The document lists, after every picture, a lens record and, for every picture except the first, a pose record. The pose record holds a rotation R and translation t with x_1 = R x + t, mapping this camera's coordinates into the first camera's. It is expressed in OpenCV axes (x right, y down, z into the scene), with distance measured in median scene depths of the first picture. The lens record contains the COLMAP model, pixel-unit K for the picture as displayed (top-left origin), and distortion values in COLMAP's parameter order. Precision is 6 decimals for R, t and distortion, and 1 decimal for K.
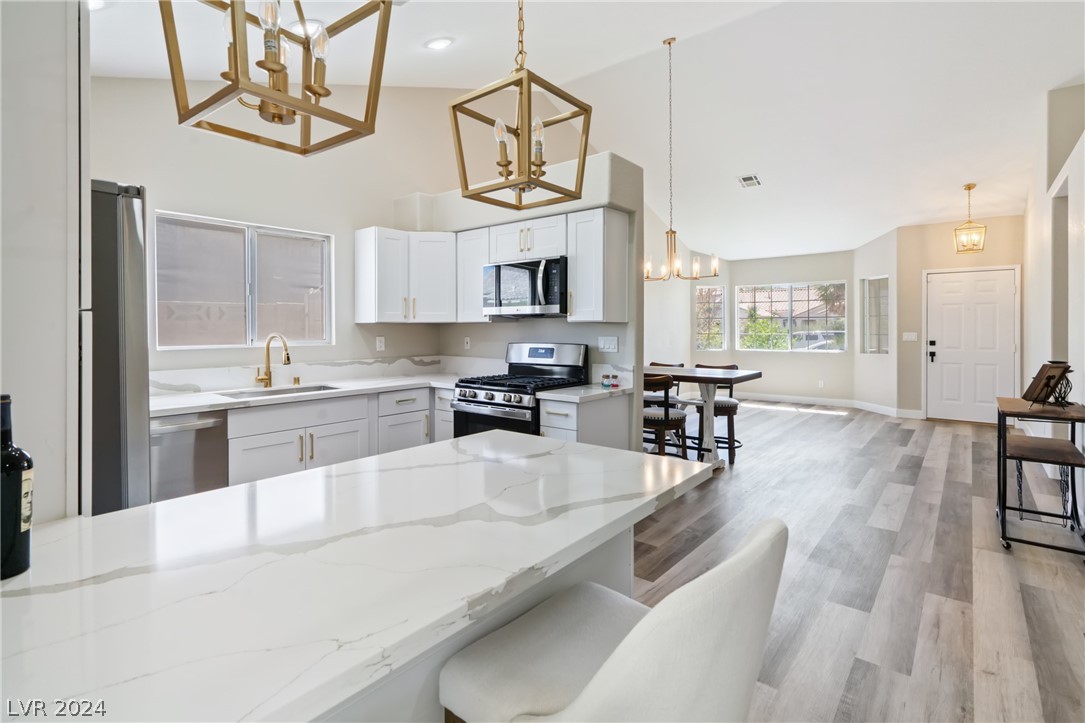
lens RADIAL K [[521.7, 0, 541.9], [0, 521.7, 323.4], [0, 0, 1]] dist [0.000374, -0.000459]
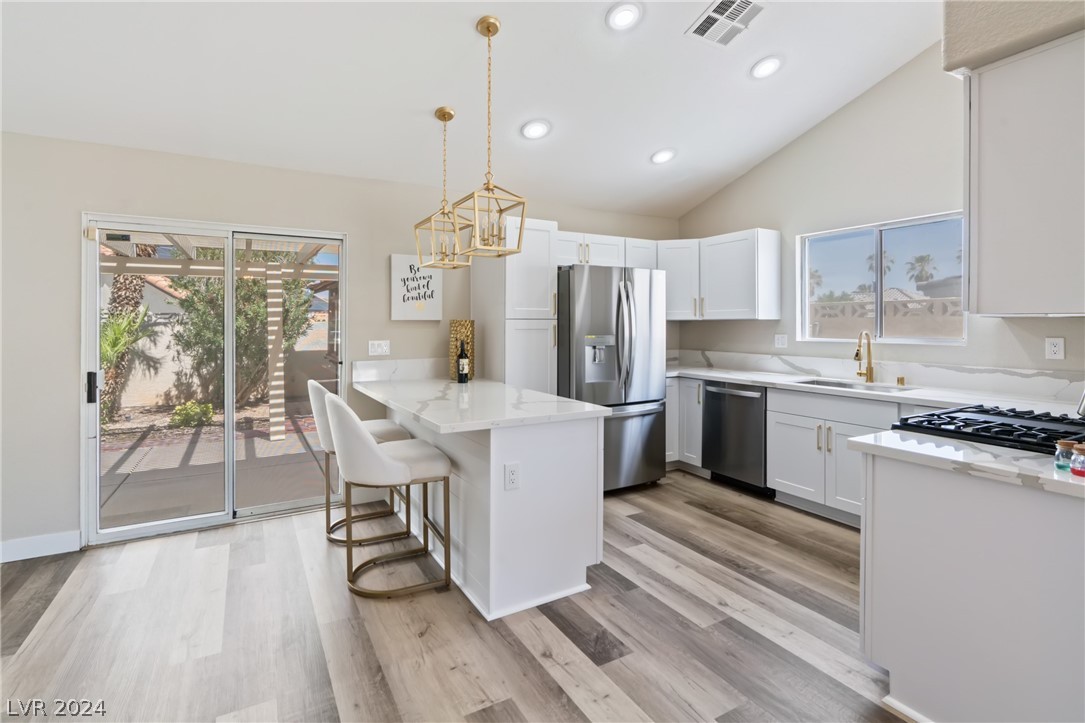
lens RADIAL K [[521.7, 0, 541.9], [0, 521.7, 323.4], [0, 0, 1]] dist [0.000374, -0.000459]
pose [[-0.355964, 0.002697, -0.934496, 0.971591], [0.009252, 0.999957, -0.000638, 0.002402], [0.934454, -0.008873, -0.355974, 1.122906]]
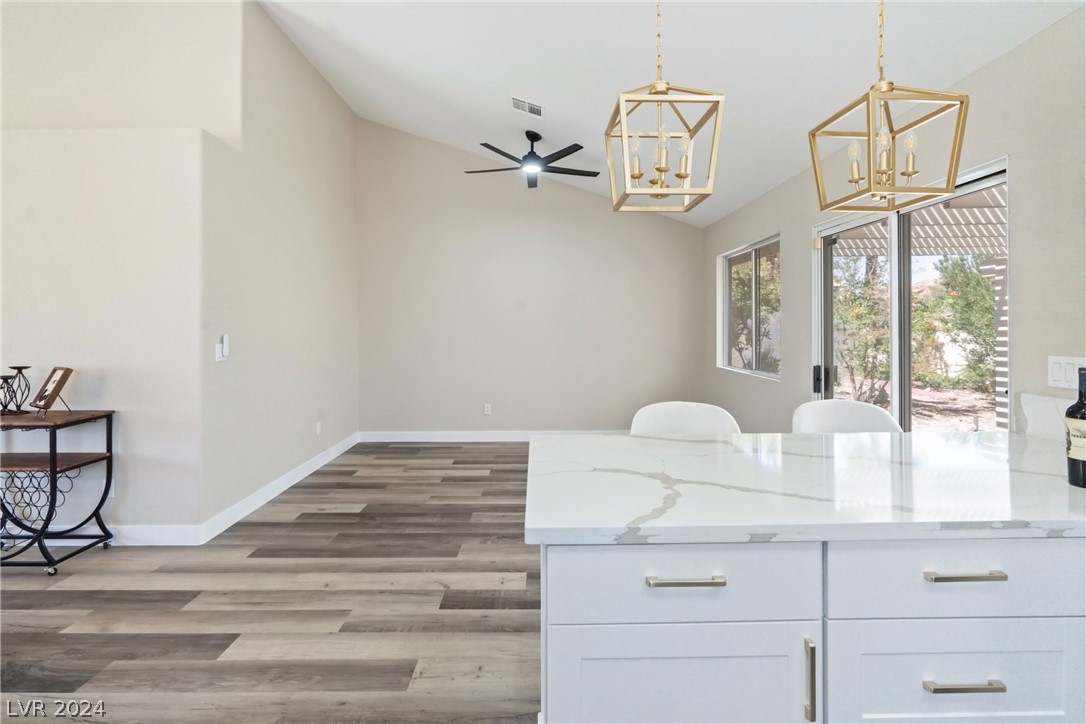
lens RADIAL K [[522.1, 0, 542.4], [0, 522.1, 323.9], [0, 0, 1]] dist [0.000374, -0.000459]
pose [[-0.635991, 0.004586, 0.771683, -0.433231], [0.001157, 0.999987, -0.004990, 0.001638], [-0.771696, -0.002281, -0.635988, 1.146732]]
